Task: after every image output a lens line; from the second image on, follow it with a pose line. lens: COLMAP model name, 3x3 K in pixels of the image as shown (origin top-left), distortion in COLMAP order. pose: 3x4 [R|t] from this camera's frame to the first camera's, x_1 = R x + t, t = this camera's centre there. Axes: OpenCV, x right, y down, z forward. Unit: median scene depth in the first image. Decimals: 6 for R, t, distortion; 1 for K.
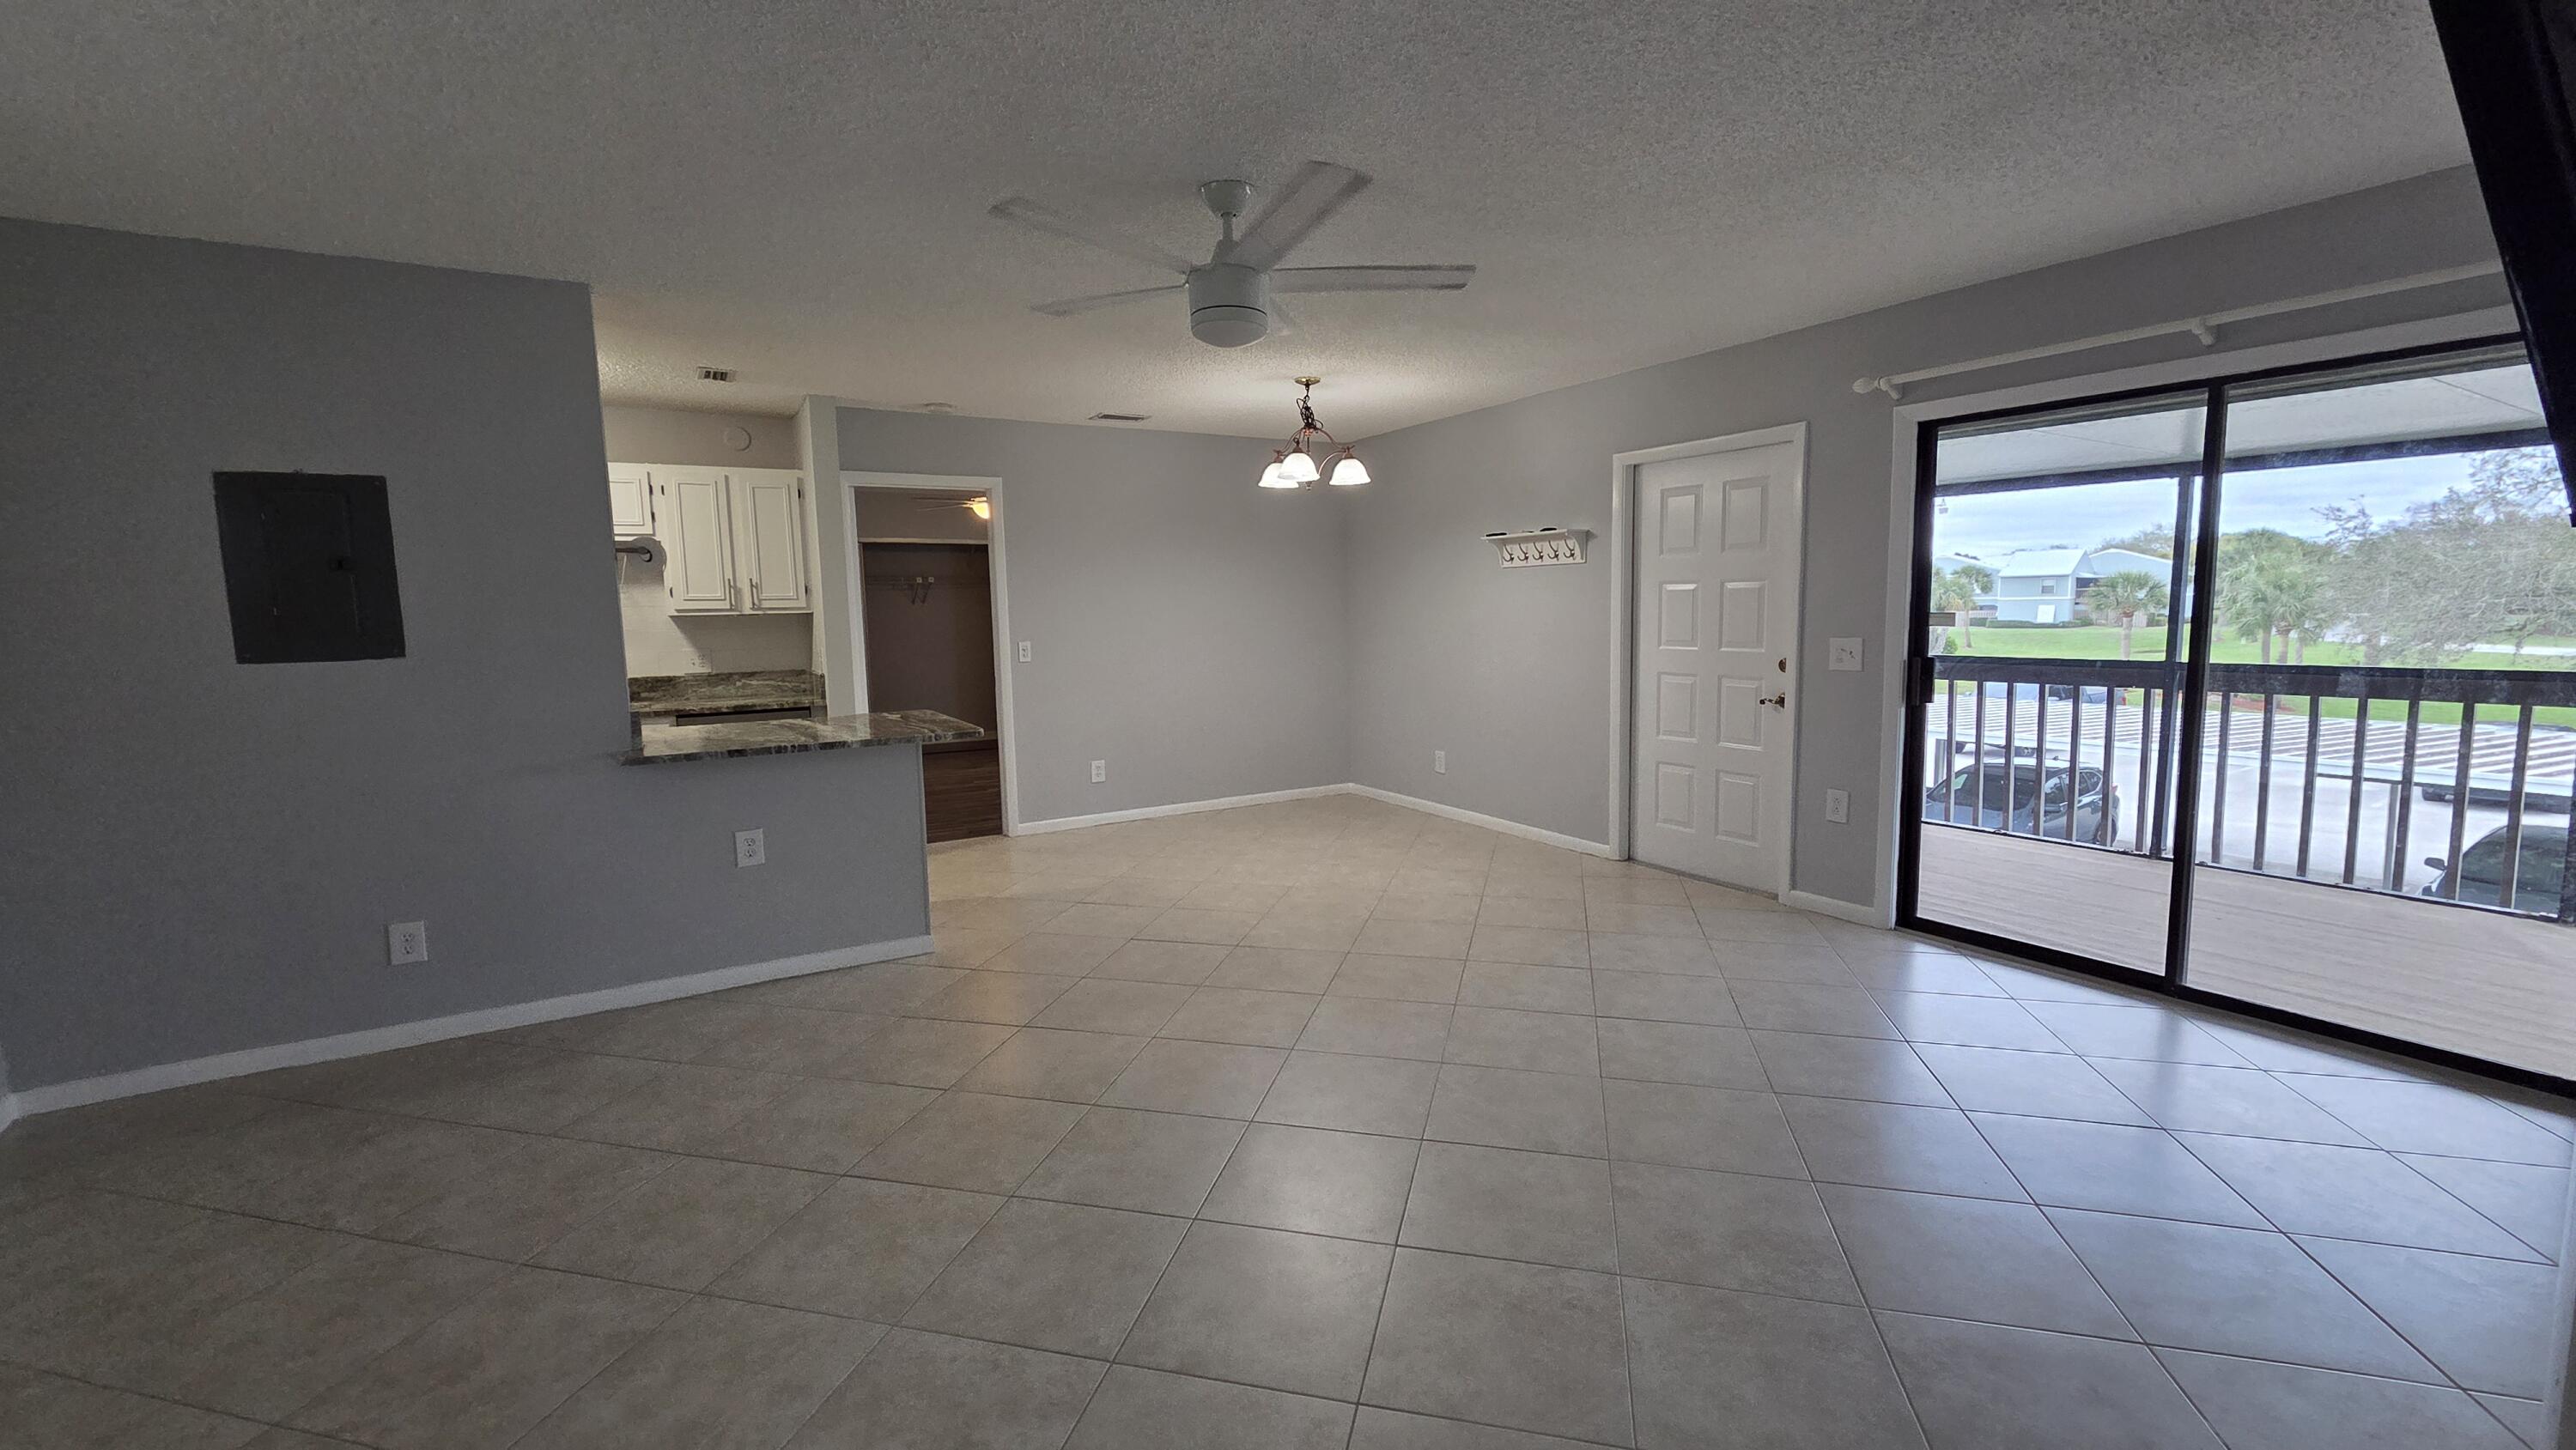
lens RADIAL K [[1068.4, 0, 1292.7], [0, 1068.4, 725.4], [0, 0, 1]] dist [0.010873, -0.005003]
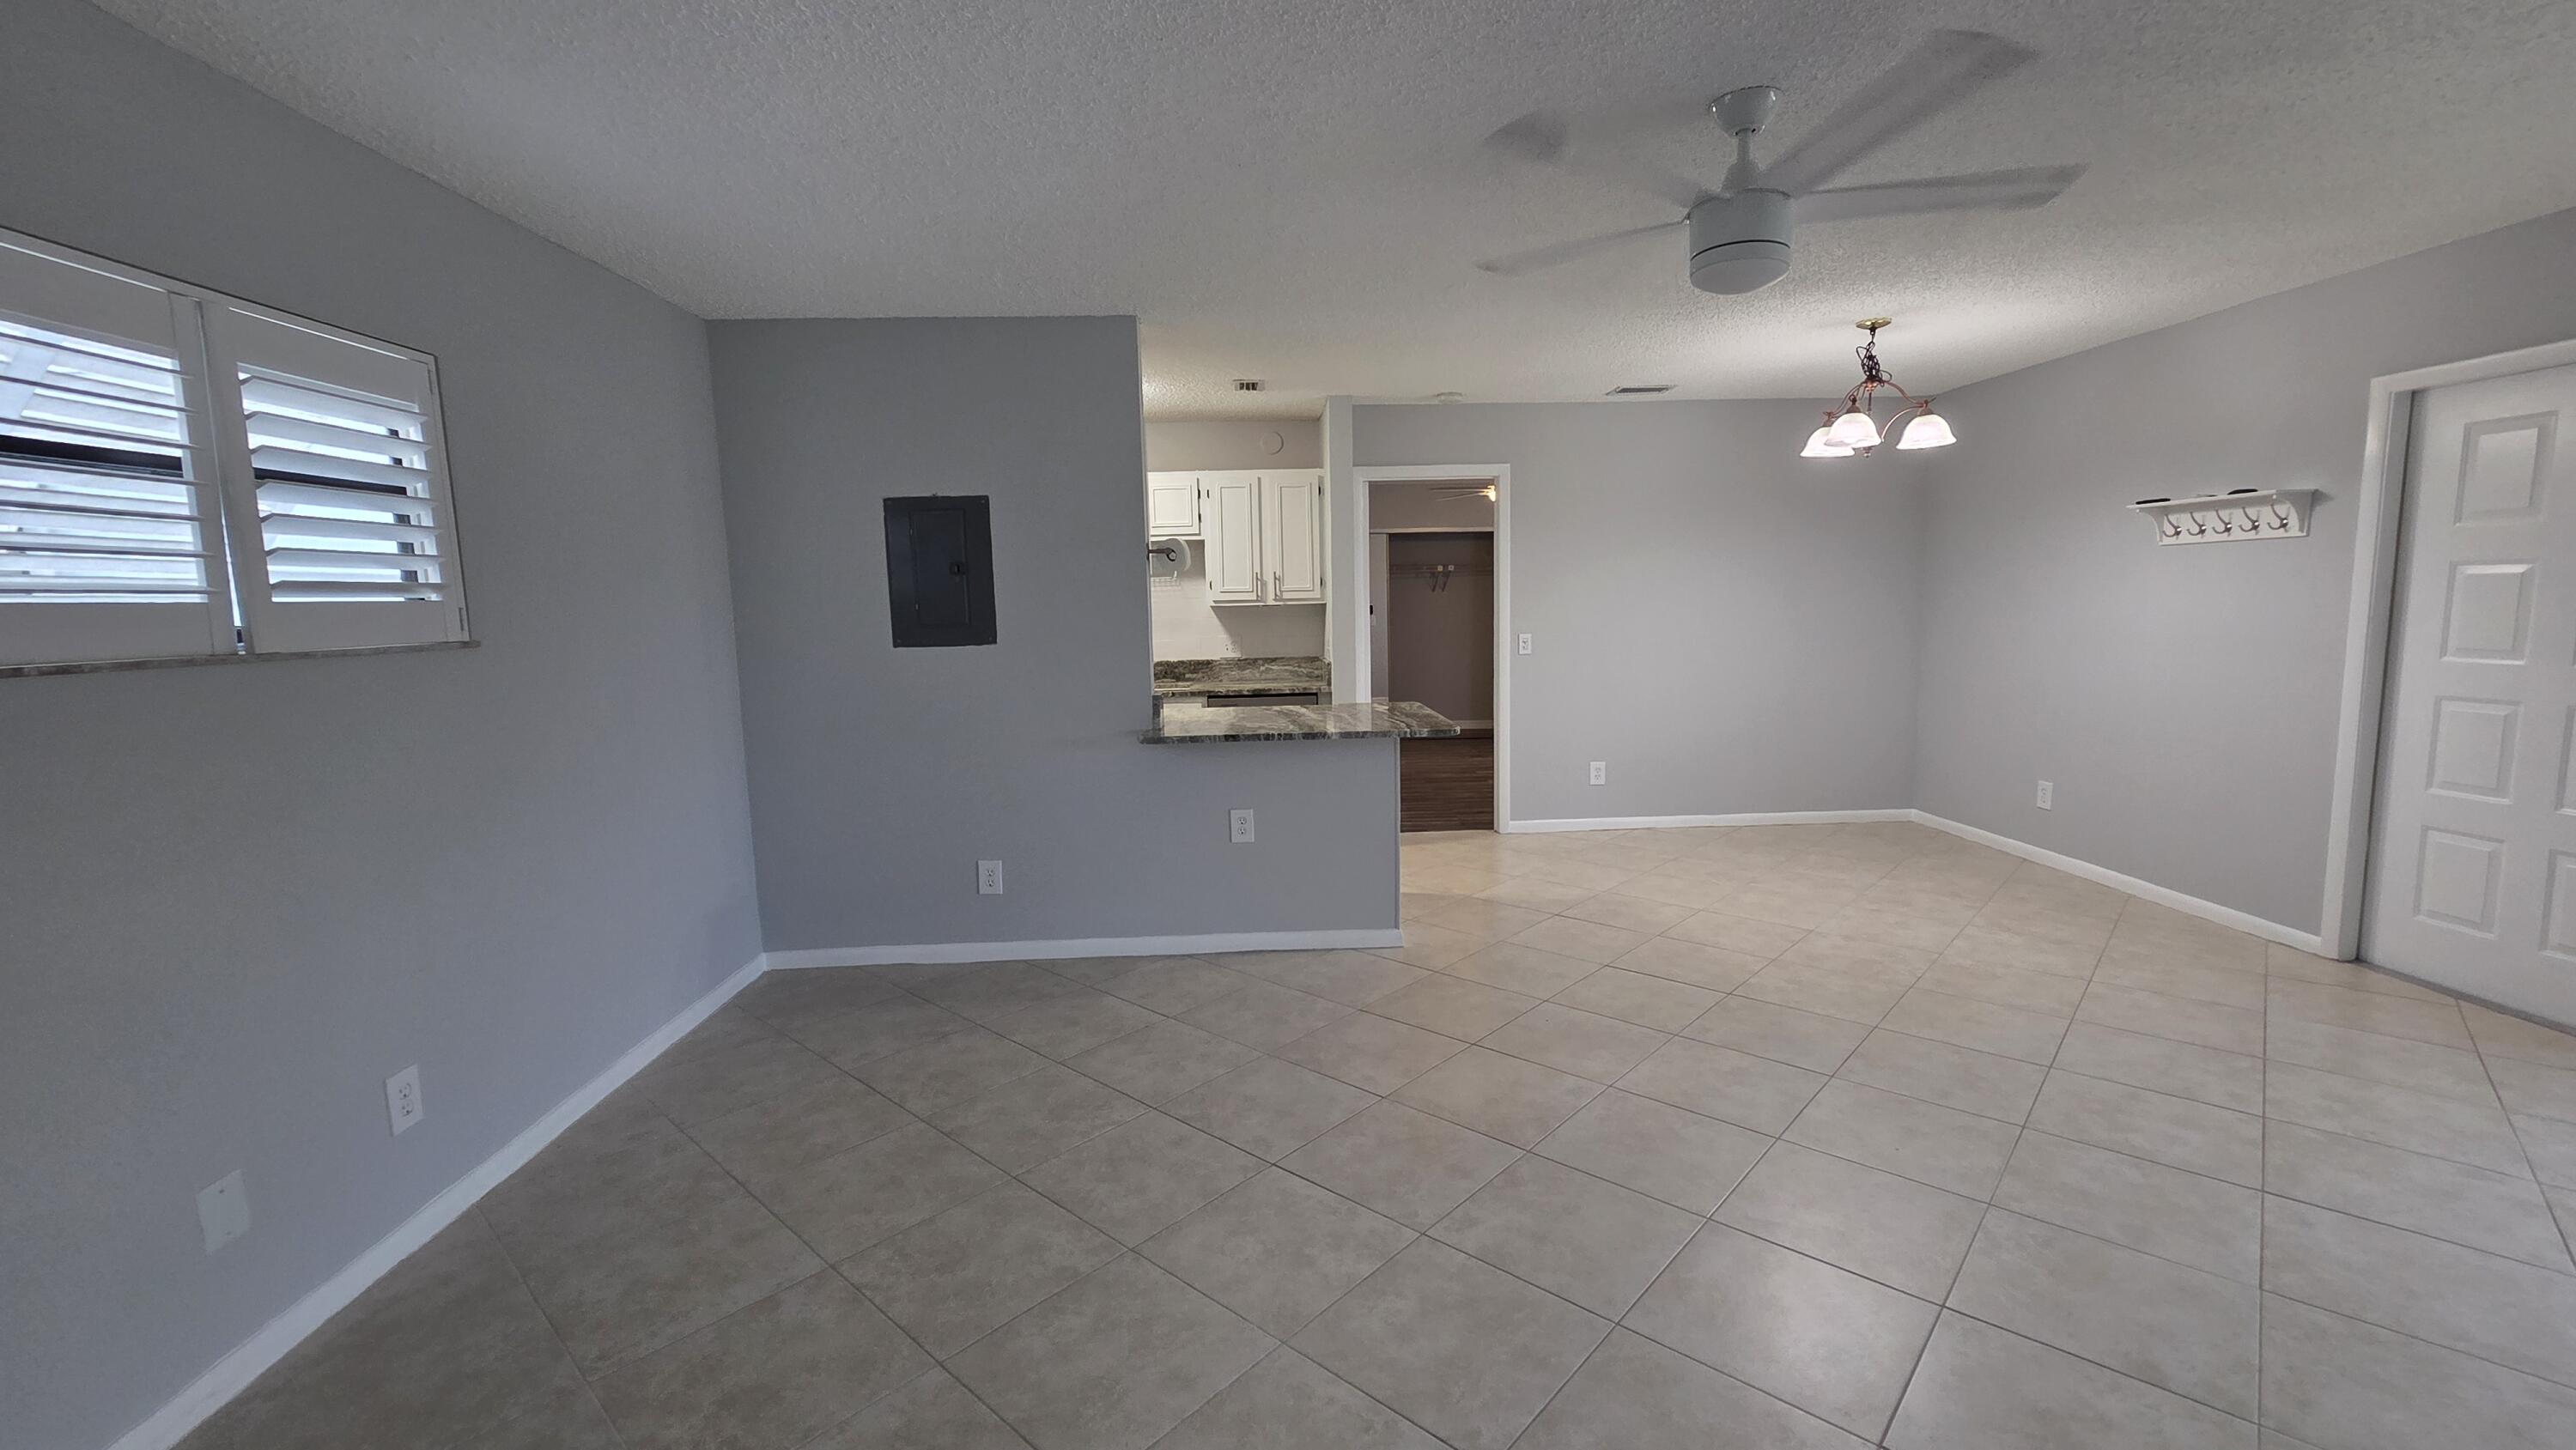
lens RADIAL K [[1068.4, 0, 1292.7], [0, 1068.4, 725.4], [0, 0, 1]] dist [0.010873, -0.005003]
pose [[0.878868, 0.058281, -0.473492, 0.030587], [-0.050351, 0.998298, 0.029419, -0.015841], [0.474400, -0.002015, 0.880307, 0.062095]]
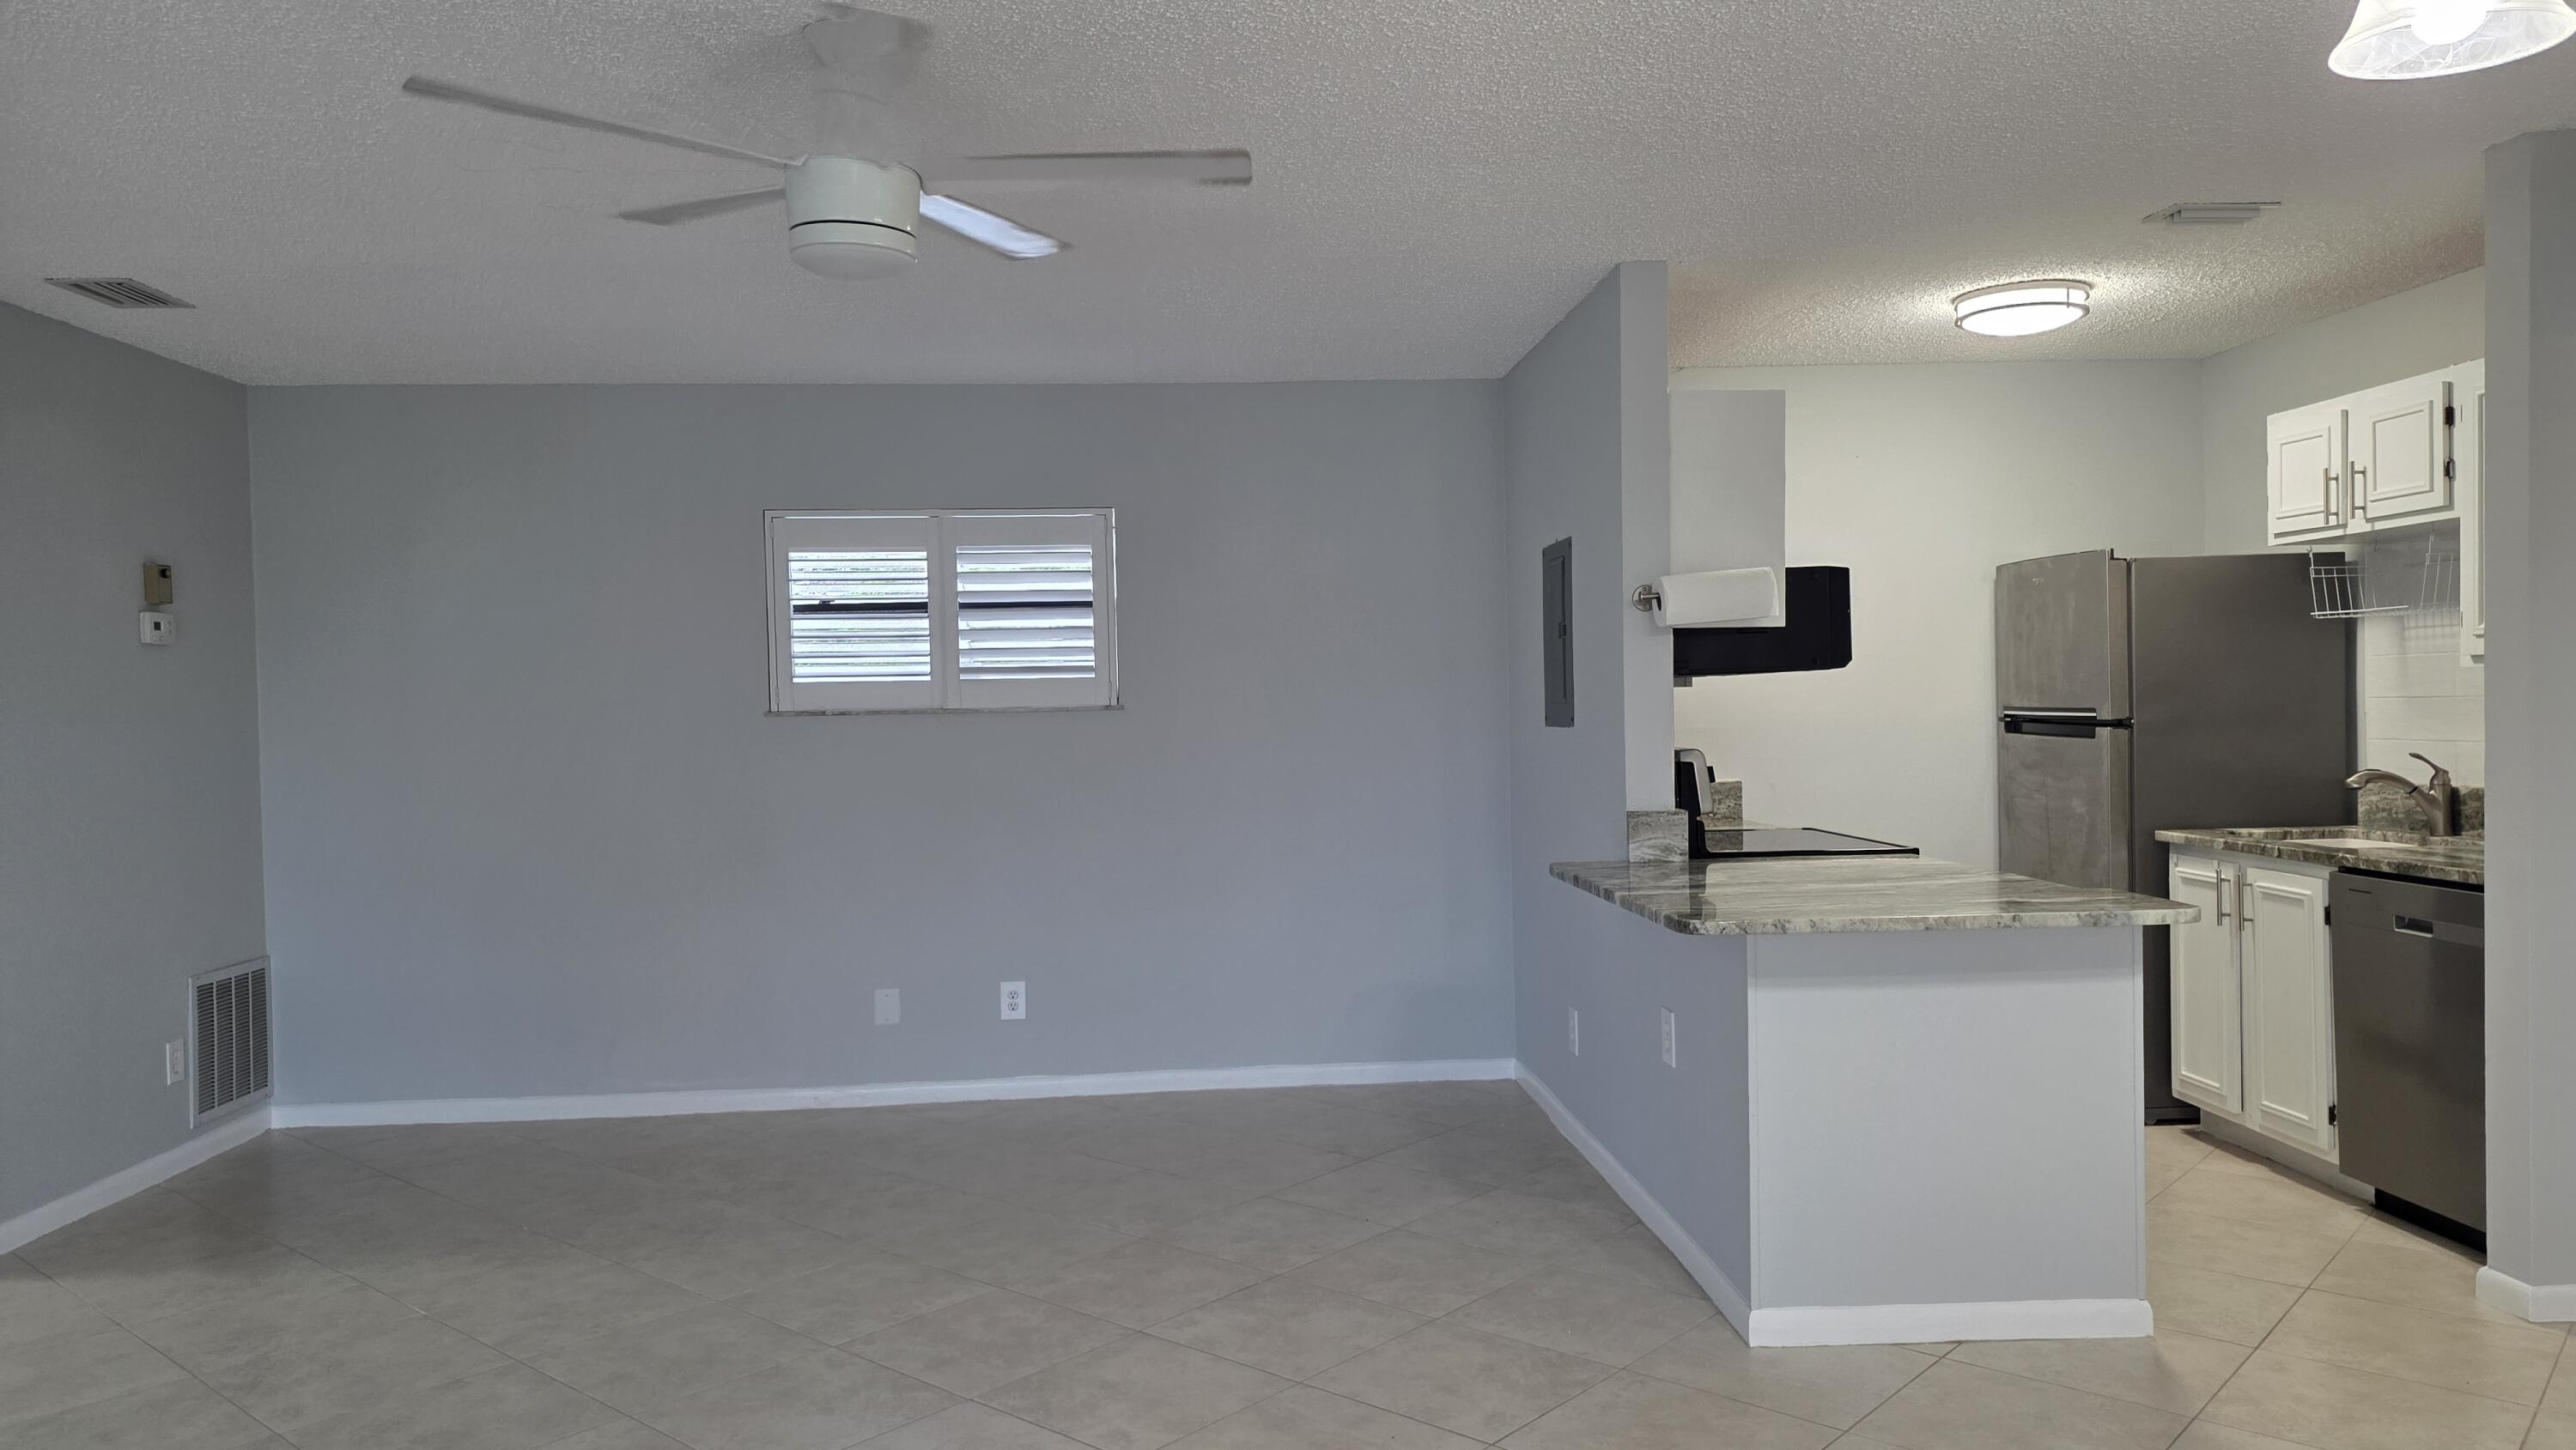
lens RADIAL K [[1737.7, 0, 1288.0], [0, 1737.7, 725.0], [0, 0, 1]] dist [0.039303, 0.000199]
pose [[-0.465070, 0.043434, -0.884208, 0.445018], [-0.072970, 0.993516, 0.087184, -0.125946], [0.882262, 0.105067, -0.458885, 1.034788]]
